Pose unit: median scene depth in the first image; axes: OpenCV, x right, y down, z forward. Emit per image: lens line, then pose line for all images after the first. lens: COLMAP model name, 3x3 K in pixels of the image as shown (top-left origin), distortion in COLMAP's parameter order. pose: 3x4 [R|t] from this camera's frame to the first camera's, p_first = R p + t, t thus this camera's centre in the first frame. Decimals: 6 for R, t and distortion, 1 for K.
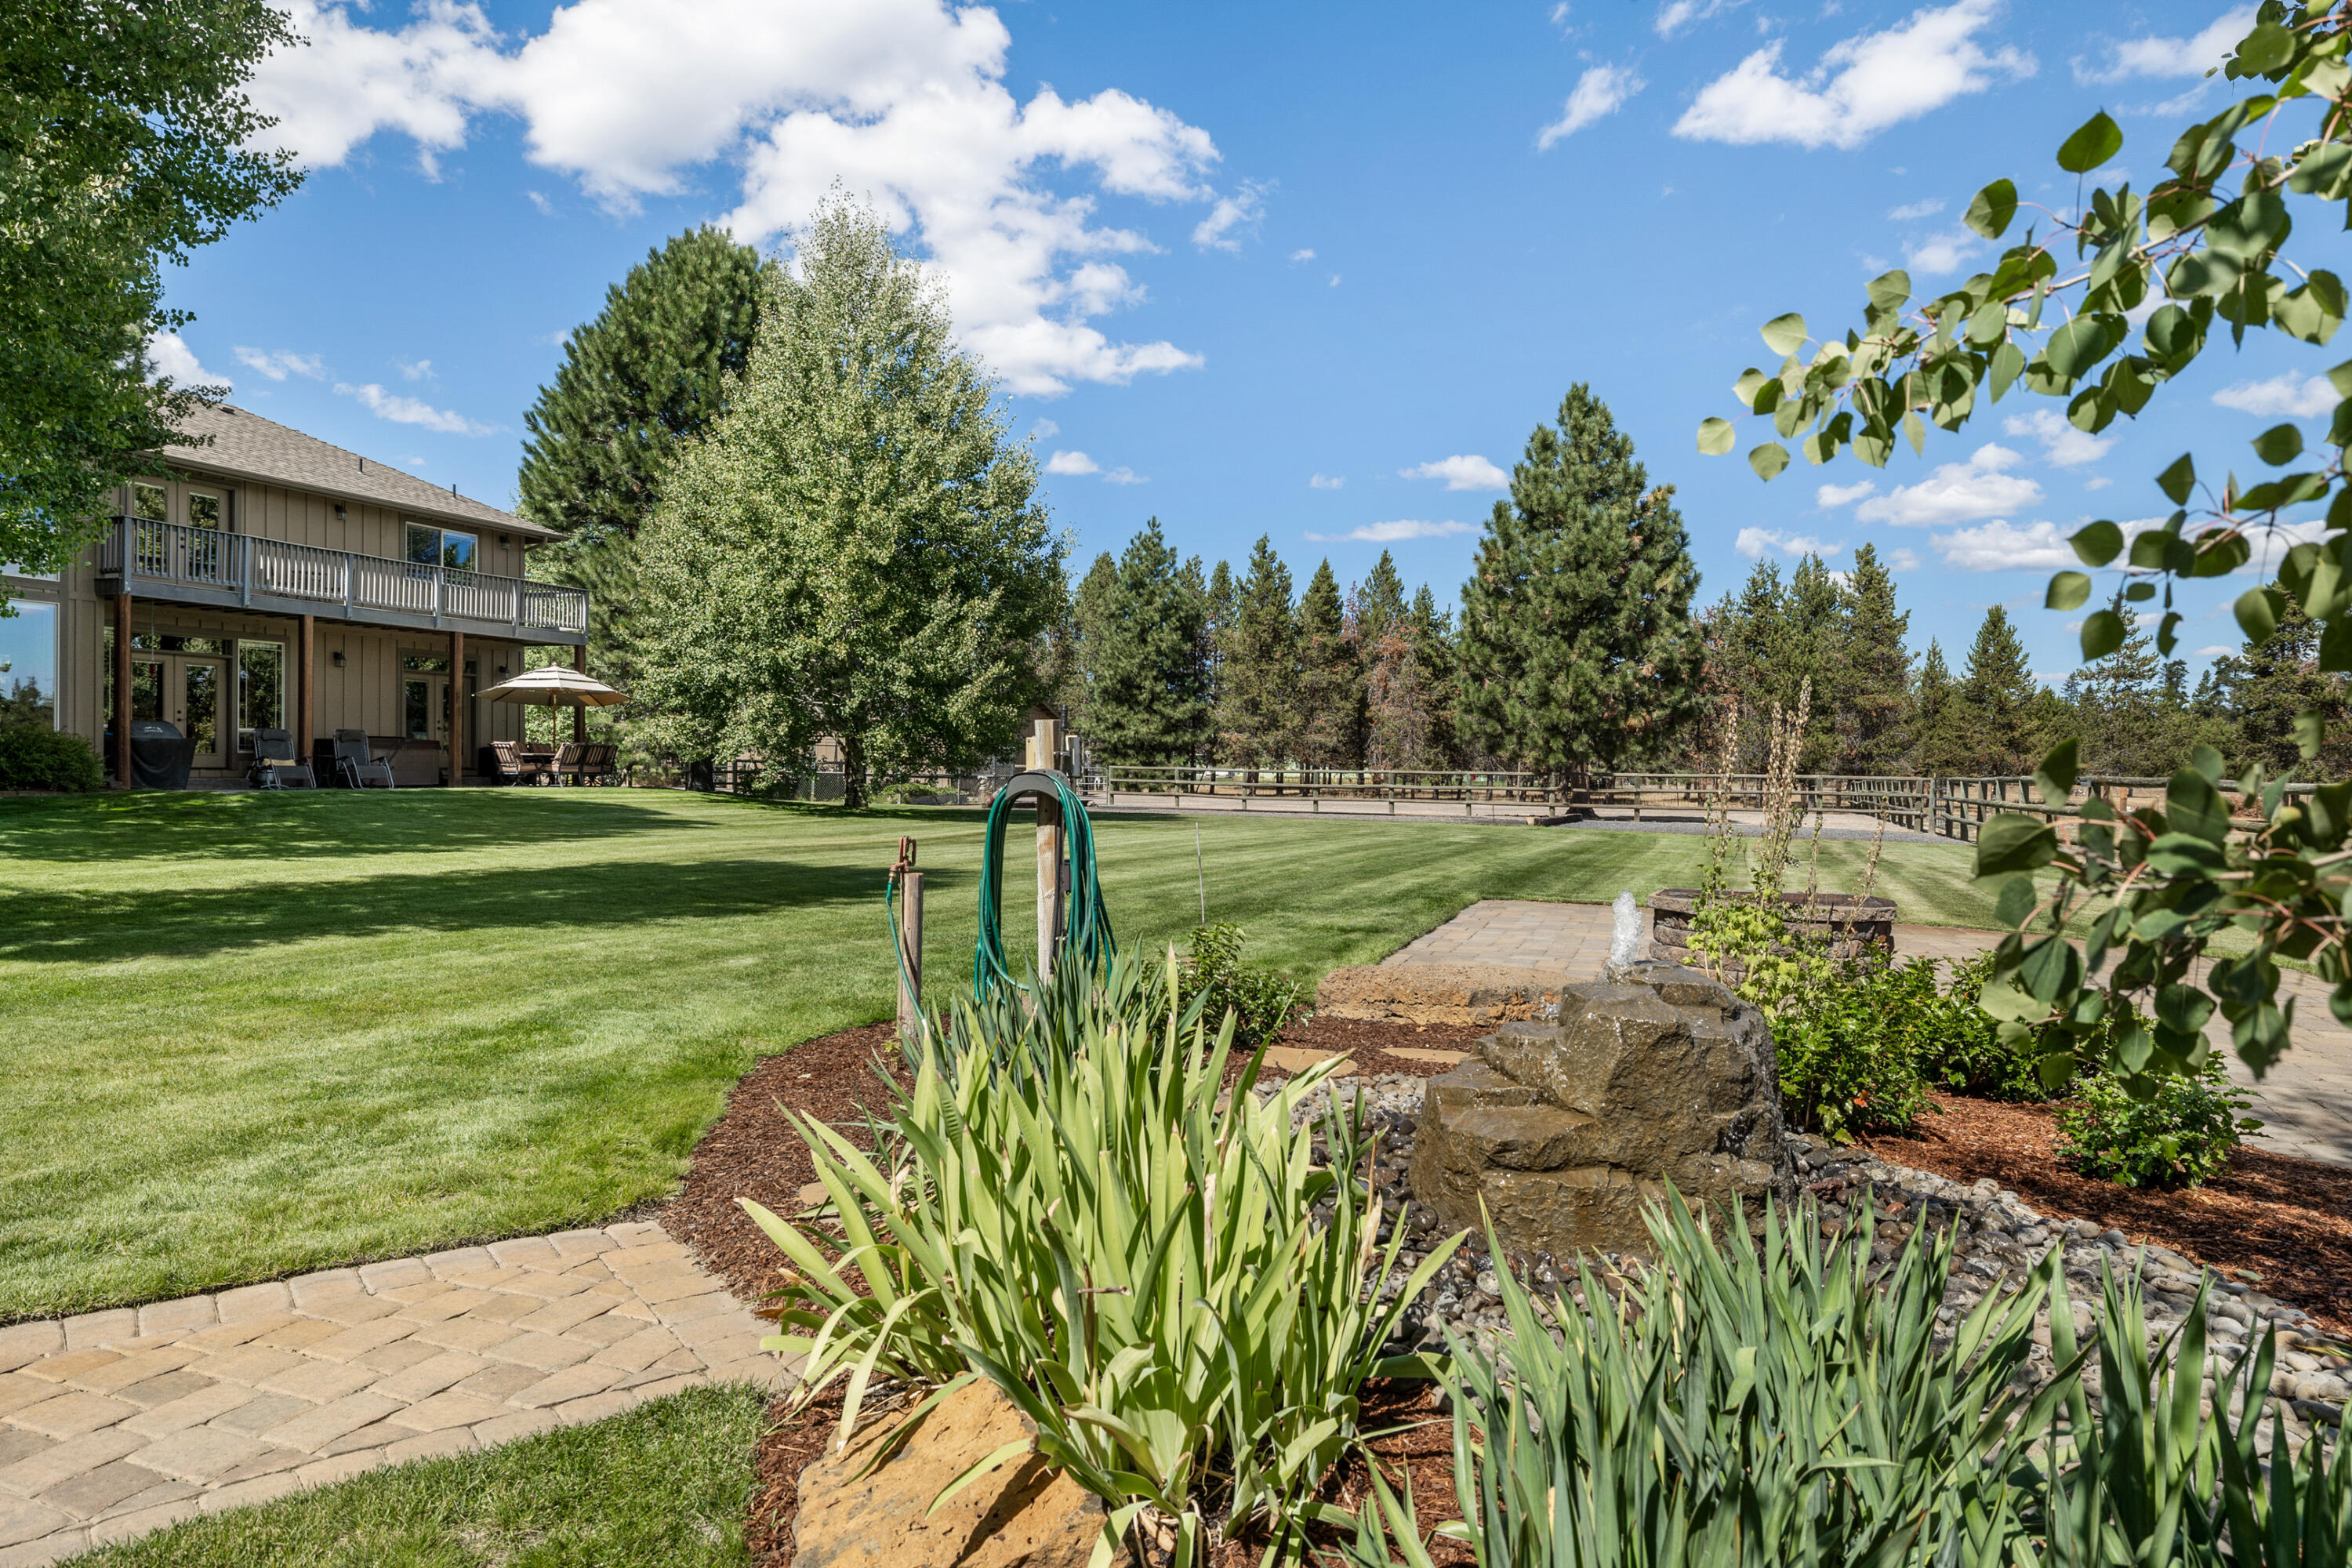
lens RADIAL K [[1427.8, 0, 1183.6], [0, 1427.8, 778.5], [0, 0, 1]] dist [-0.001458, 0.001306]
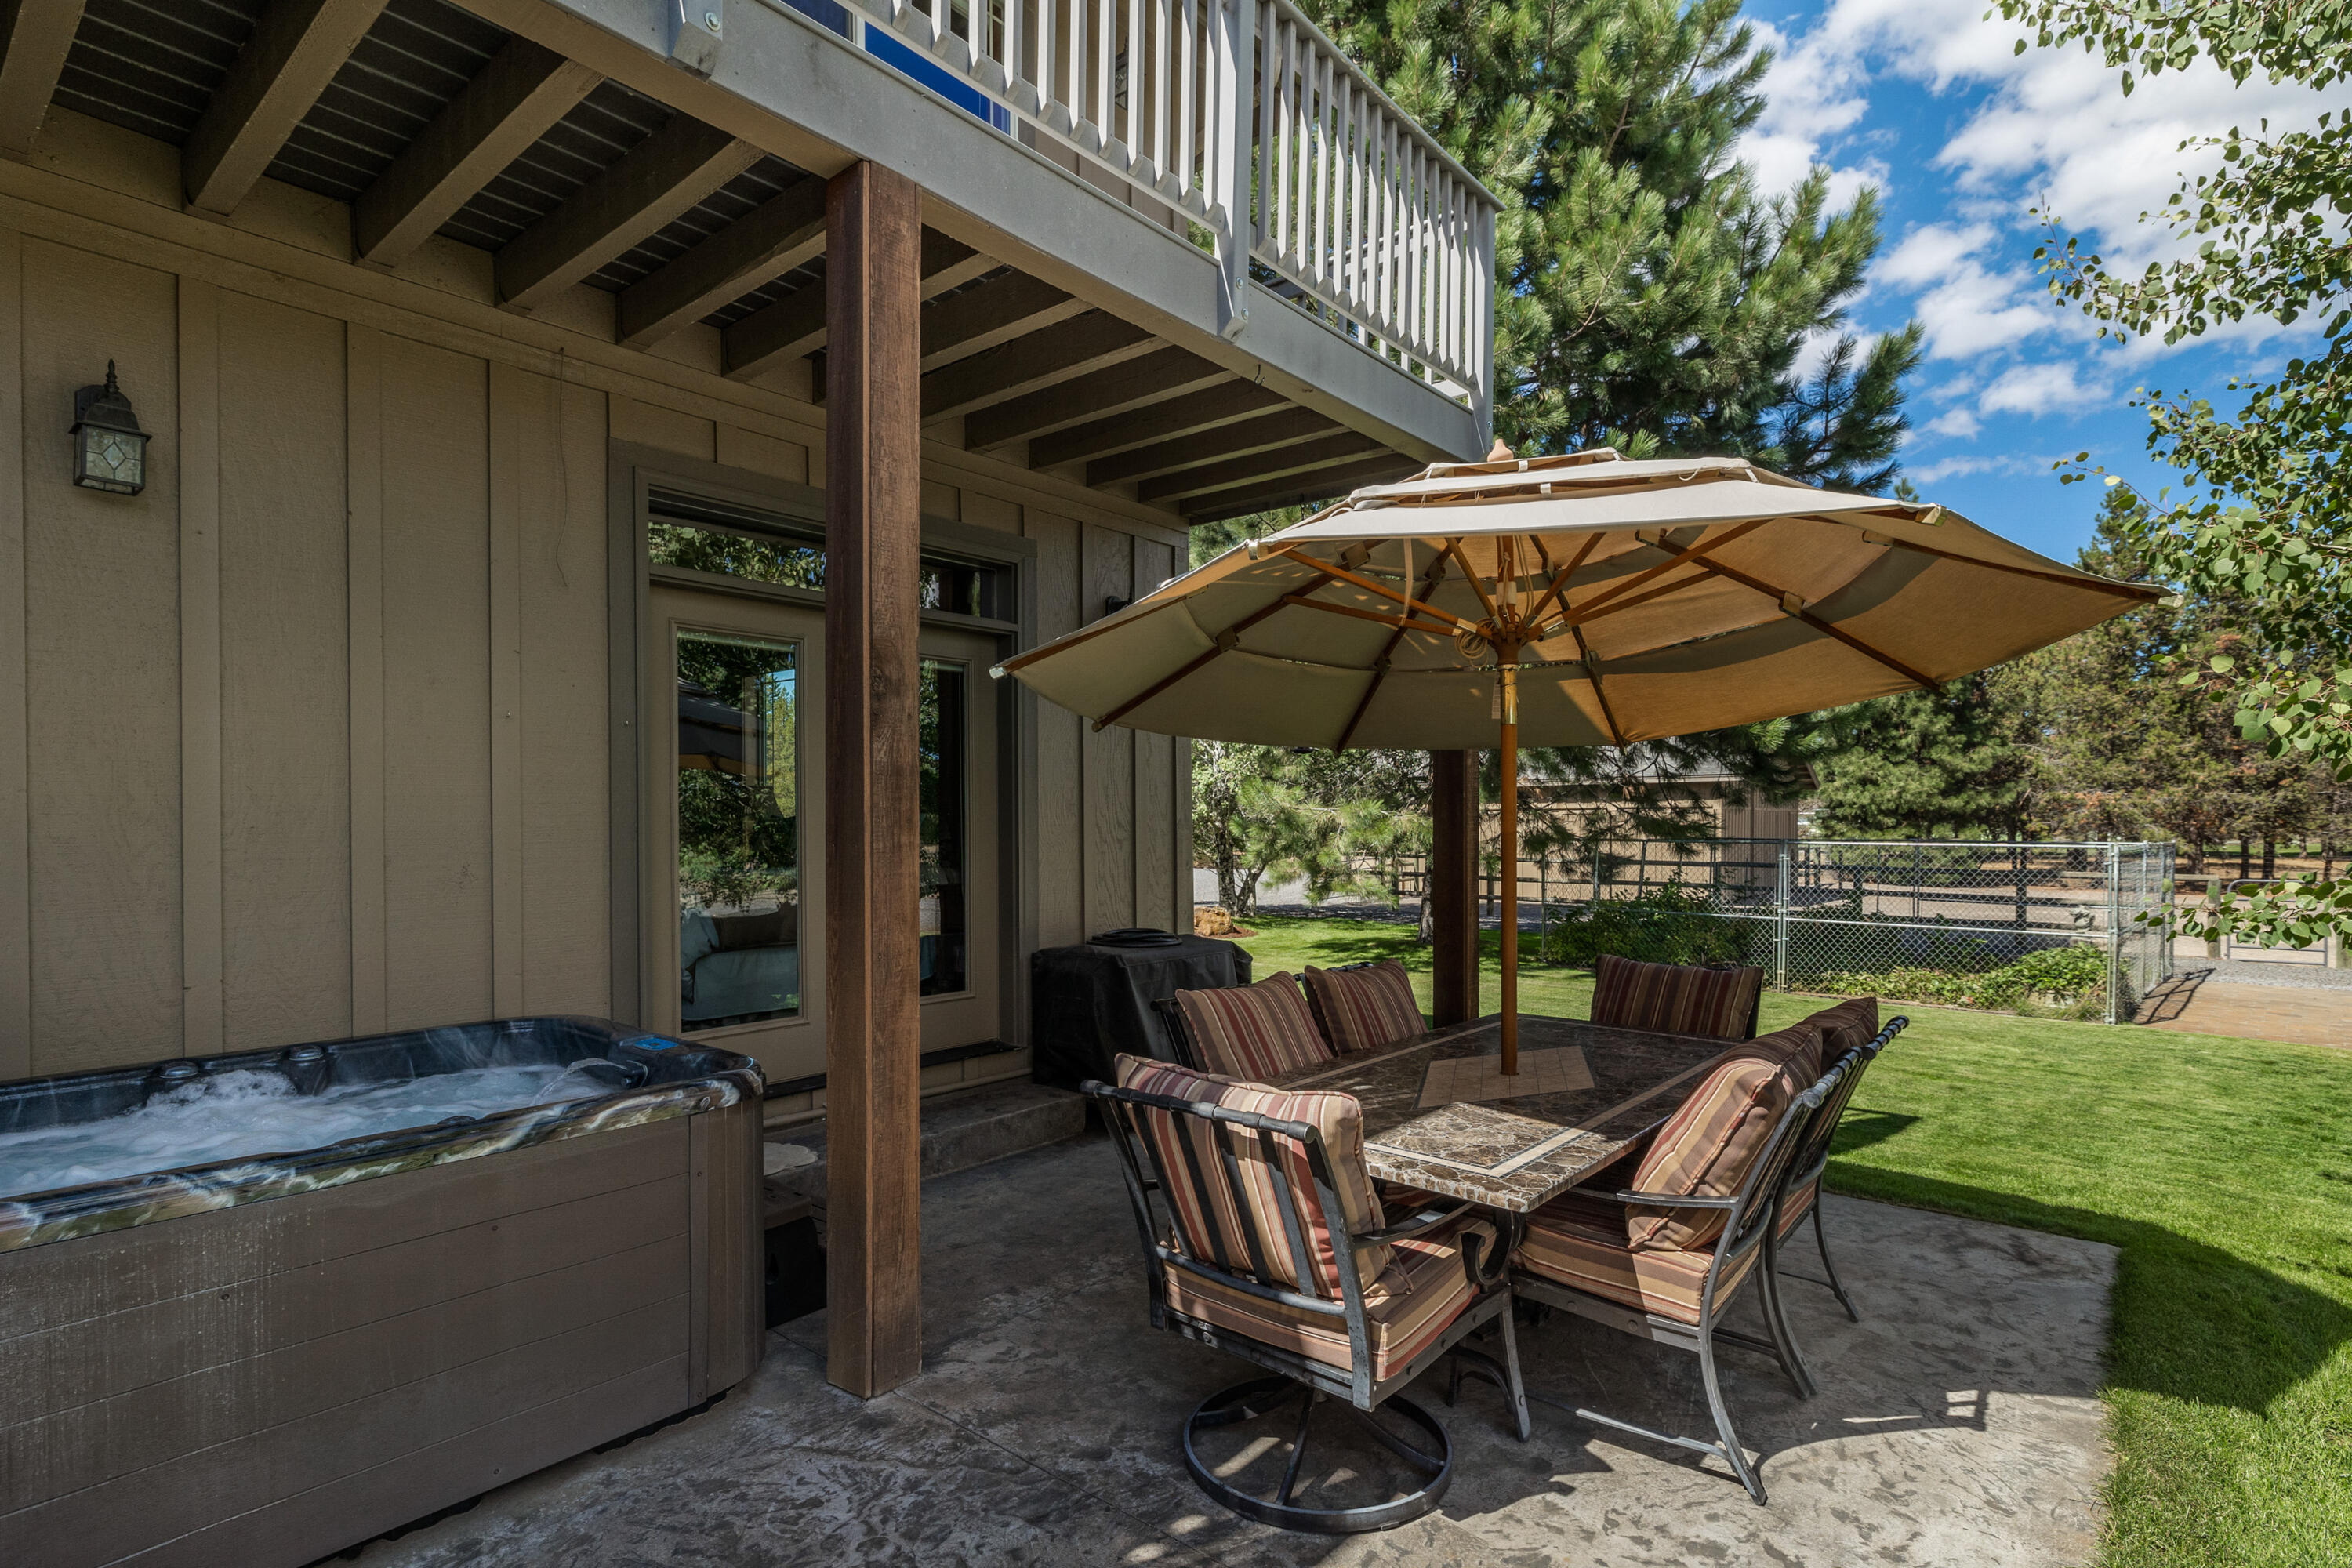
lens RADIAL K [[1131.0, 0, 1177.2], [0, 1131.0, 790.5], [0, 0, 1]] dist [-0.002722, -0.000402]
pose [[0.951379, -0.022448, -0.307203, -0.337168], [0.008825, 0.998918, -0.045661, -0.021004], [0.307896, 0.040730, 0.950548, 0.671954]]
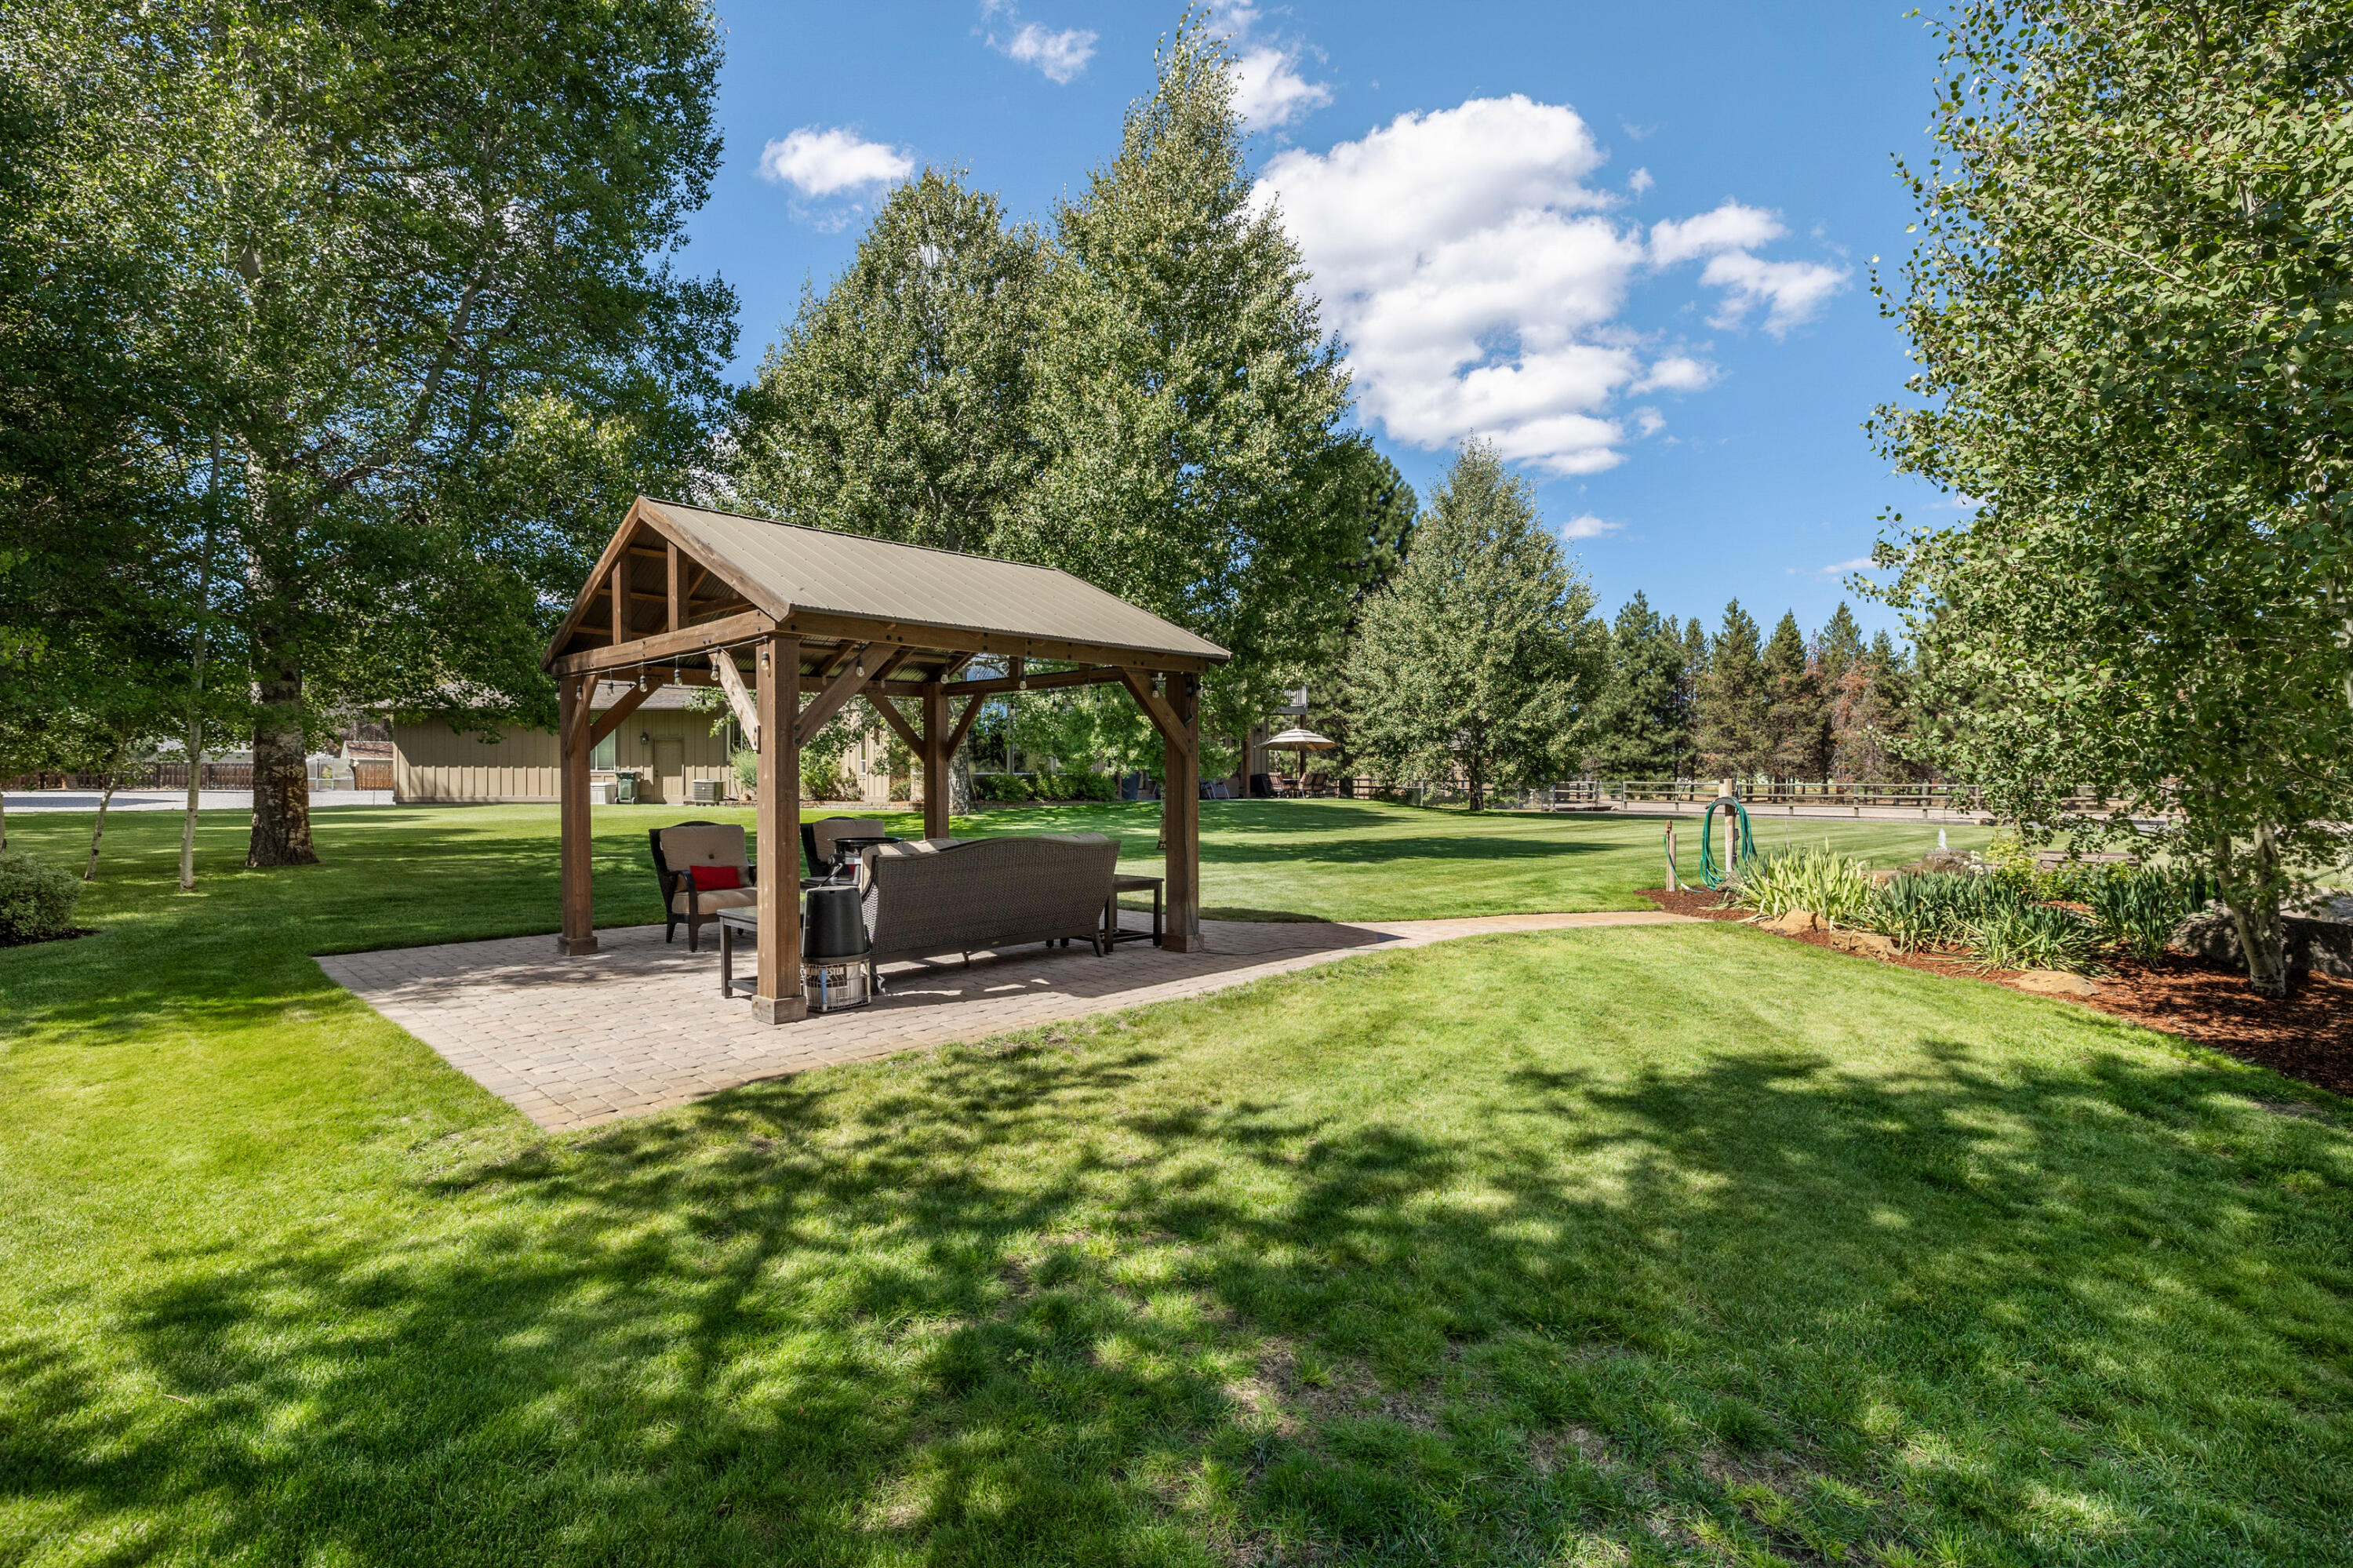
lens RADIAL K [[1131.5, 0, 1164.1], [0, 1131.5, 766.6], [0, 0, 1]] dist [-0.002722, -0.000402]
pose [[0.921226, -0.012957, -0.388811, -0.040381], [0.005553, 0.999781, -0.020159, -0.004121], [0.388988, 0.016412, 0.921097, -0.225687]]
